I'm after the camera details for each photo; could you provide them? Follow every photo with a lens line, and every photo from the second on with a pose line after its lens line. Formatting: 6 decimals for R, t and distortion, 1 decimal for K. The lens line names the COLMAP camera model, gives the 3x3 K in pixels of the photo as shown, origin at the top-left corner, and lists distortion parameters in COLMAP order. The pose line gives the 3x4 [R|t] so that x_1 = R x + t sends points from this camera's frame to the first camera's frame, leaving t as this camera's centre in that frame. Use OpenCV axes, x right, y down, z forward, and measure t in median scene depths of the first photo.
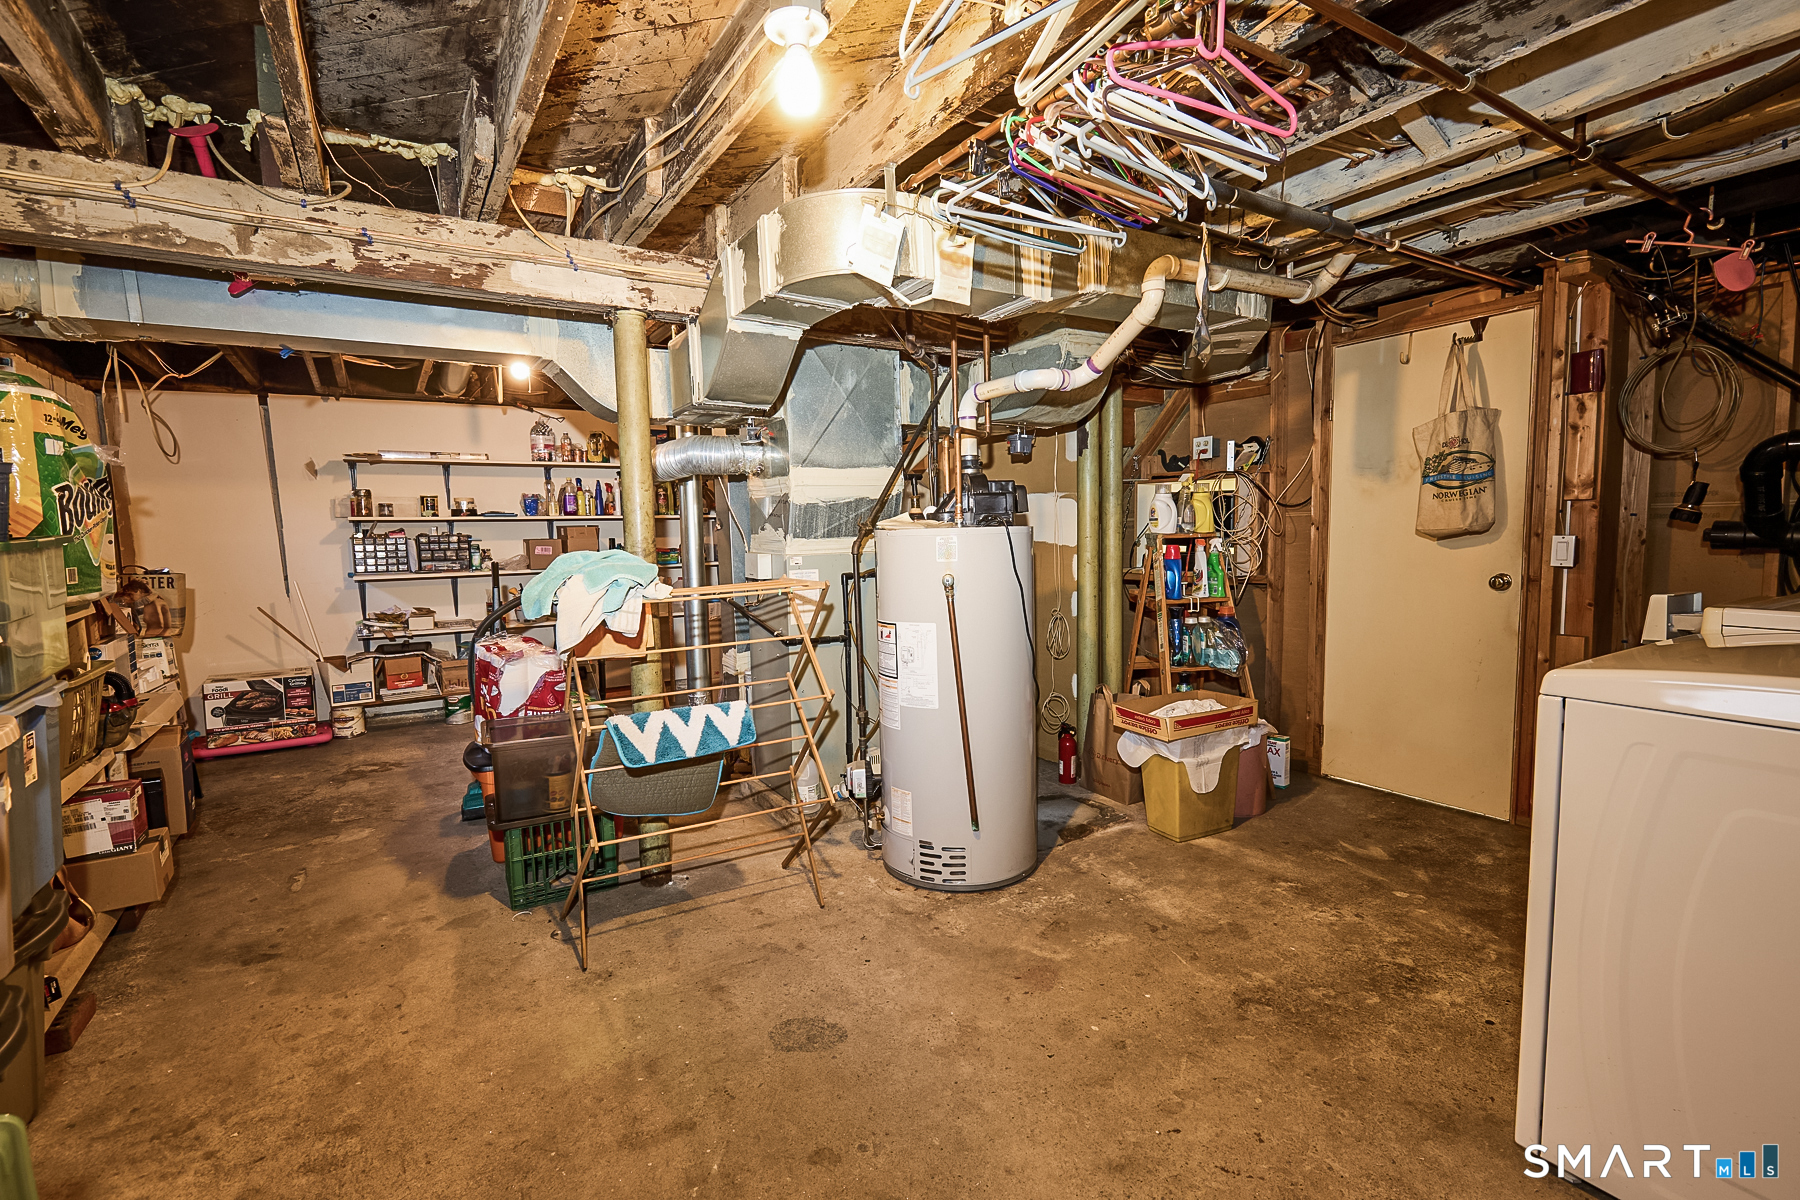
lens RADIAL K [[823.6, 0, 903.5], [0, 823.6, 600.7], [0, 0, 1]] dist [0.001680, -0.001739]
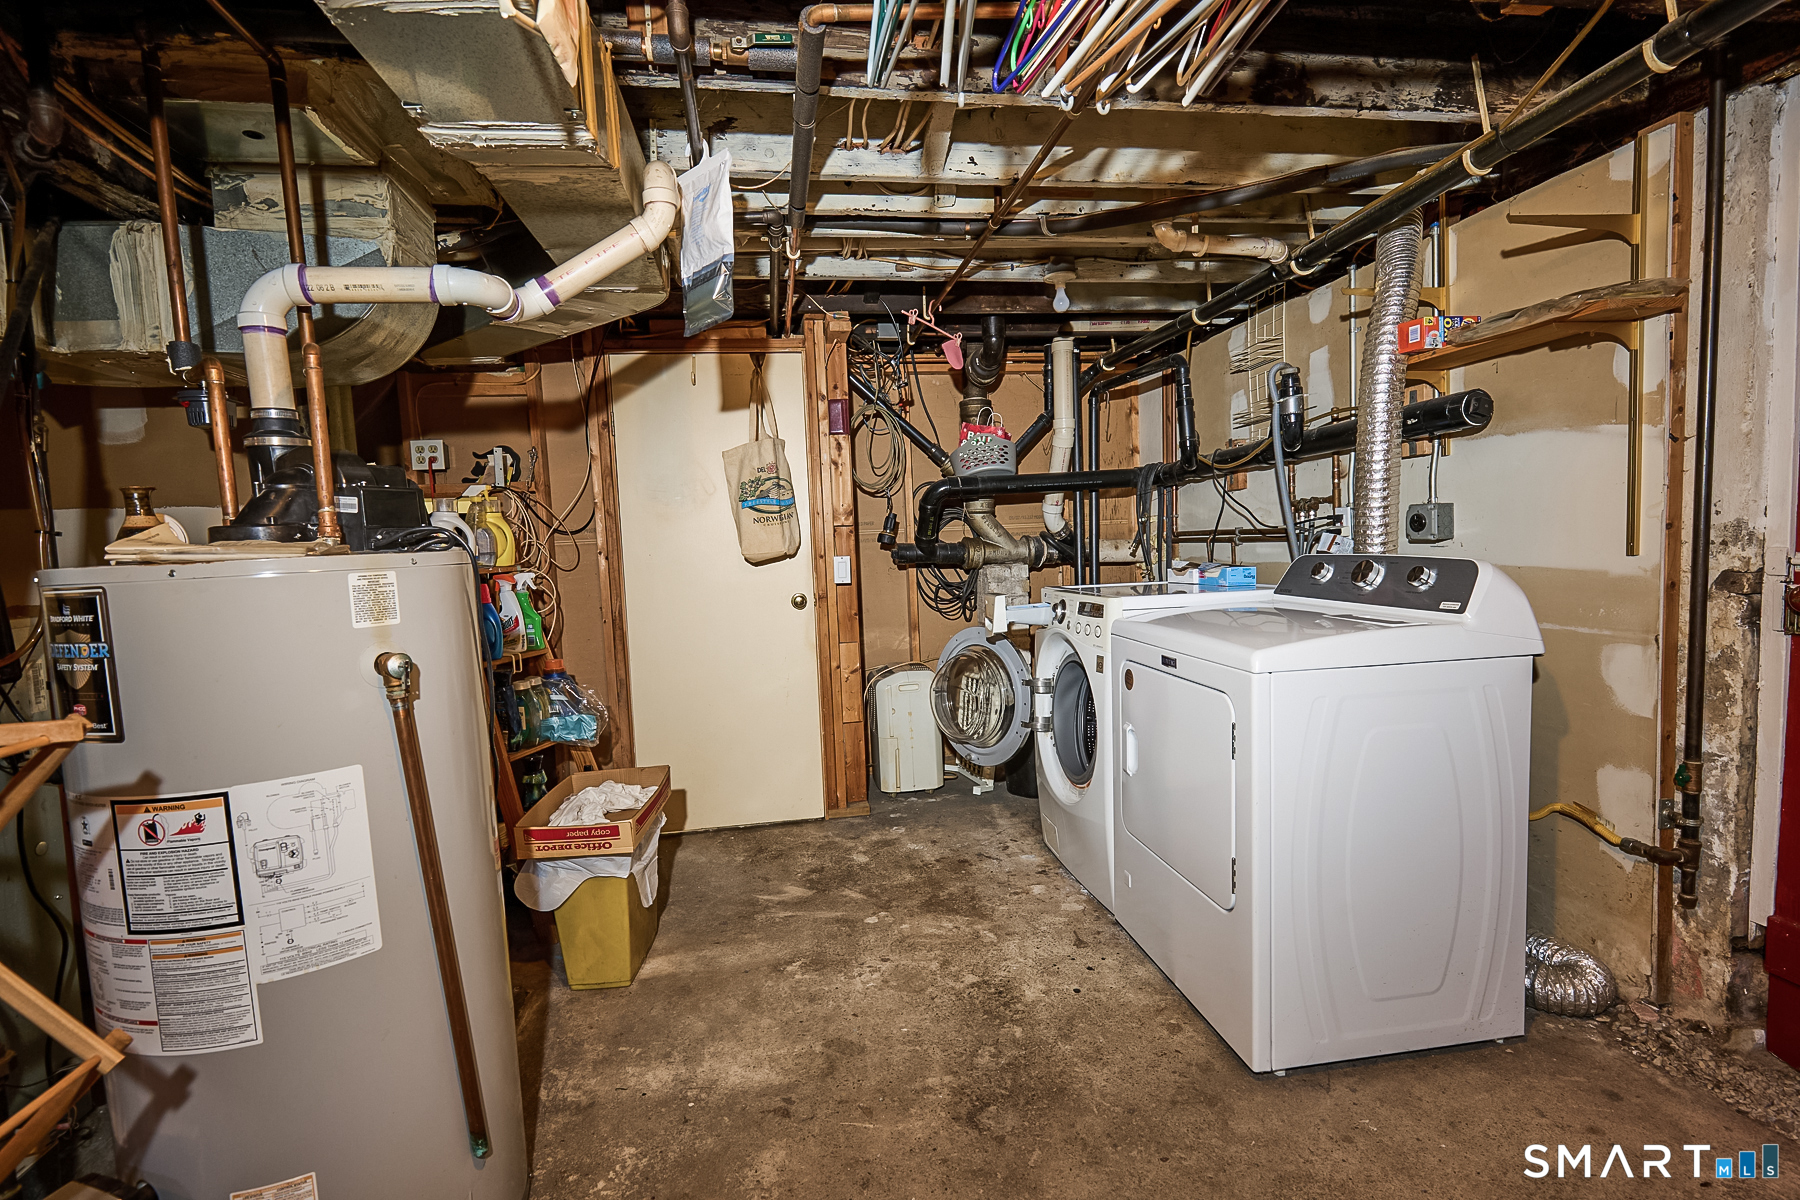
lens RADIAL K [[823.6, 0, 903.5], [0, 823.6, 600.7], [0, 0, 1]] dist [0.001680, -0.001739]
pose [[0.386435, -0.065502, 0.919988, -0.226803], [0.114368, 0.993180, 0.022674, -0.034128], [-0.915198, 0.096455, 0.391291, 0.478911]]
